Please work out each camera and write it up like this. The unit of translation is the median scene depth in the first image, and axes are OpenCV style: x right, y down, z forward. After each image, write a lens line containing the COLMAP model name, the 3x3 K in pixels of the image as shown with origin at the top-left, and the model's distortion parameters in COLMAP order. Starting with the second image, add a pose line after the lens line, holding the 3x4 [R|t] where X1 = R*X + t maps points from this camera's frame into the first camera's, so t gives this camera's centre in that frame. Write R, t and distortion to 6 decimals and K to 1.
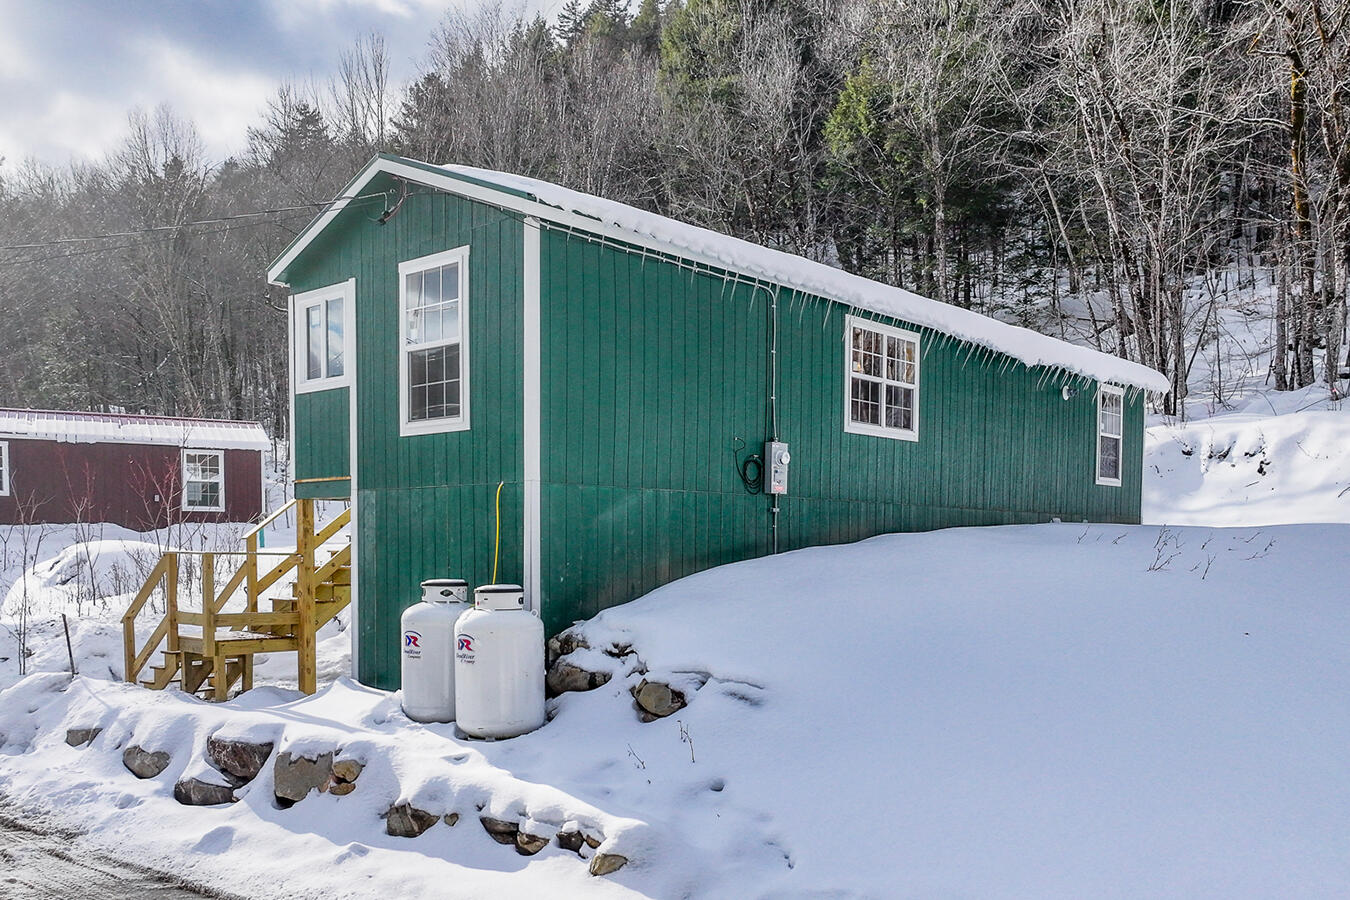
lens RADIAL K [[1197.8, 0, 677.6], [0, 1197.8, 547.3], [0, 0, 1]] dist [-0.005559, 0.002359]
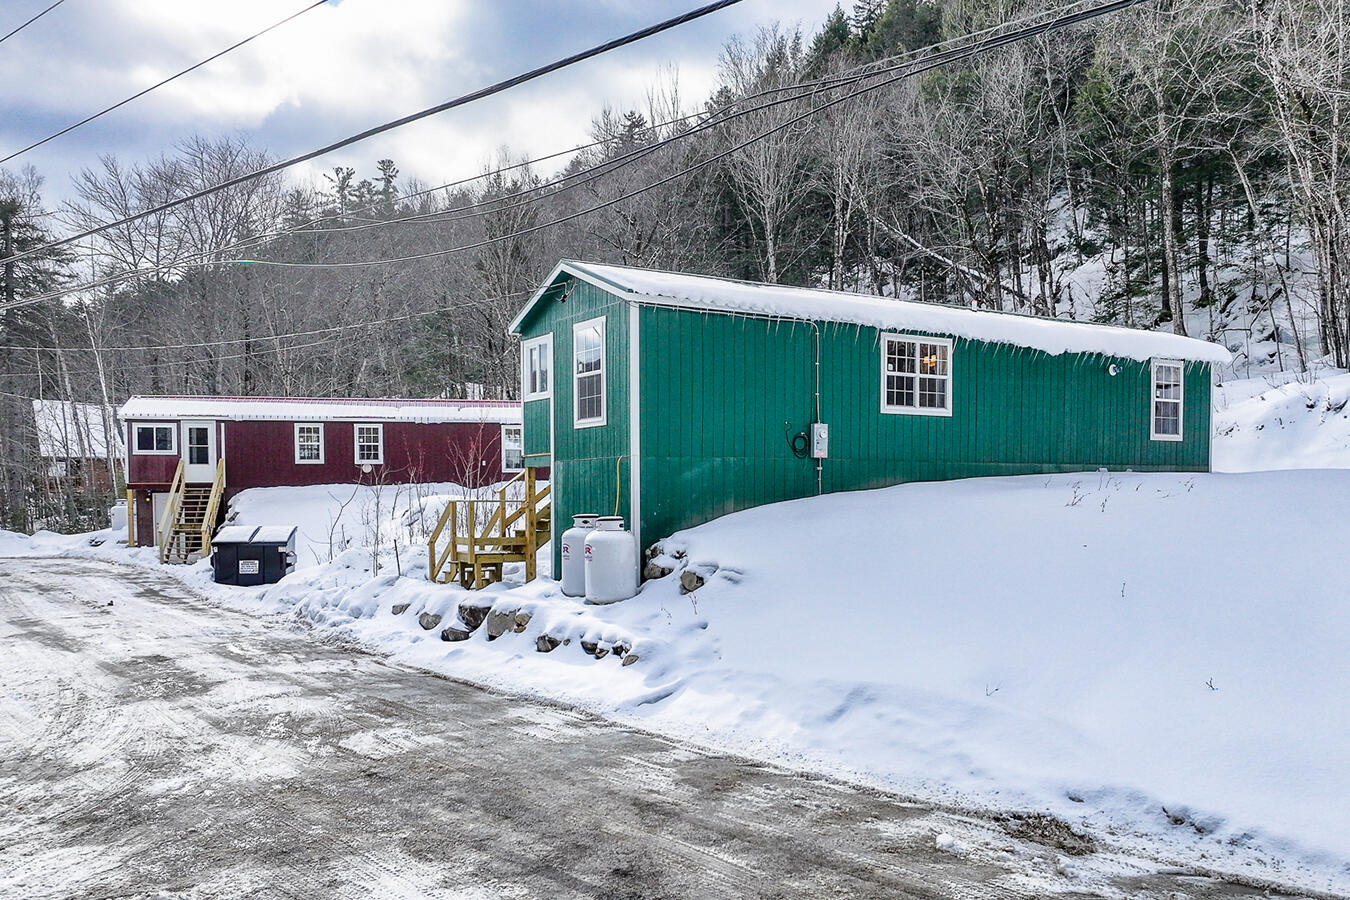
lens RADIAL K [[1108.8, 0, 675.0], [0, 1108.8, 450.0], [0, 0, 1]] dist [0.002142, -0.001455]
pose [[0.965350, -0.023407, -0.259908, 0.292465], [0.012041, 0.998904, -0.045237, 0.007301], [0.260682, 0.040540, 0.964573, -0.426336]]
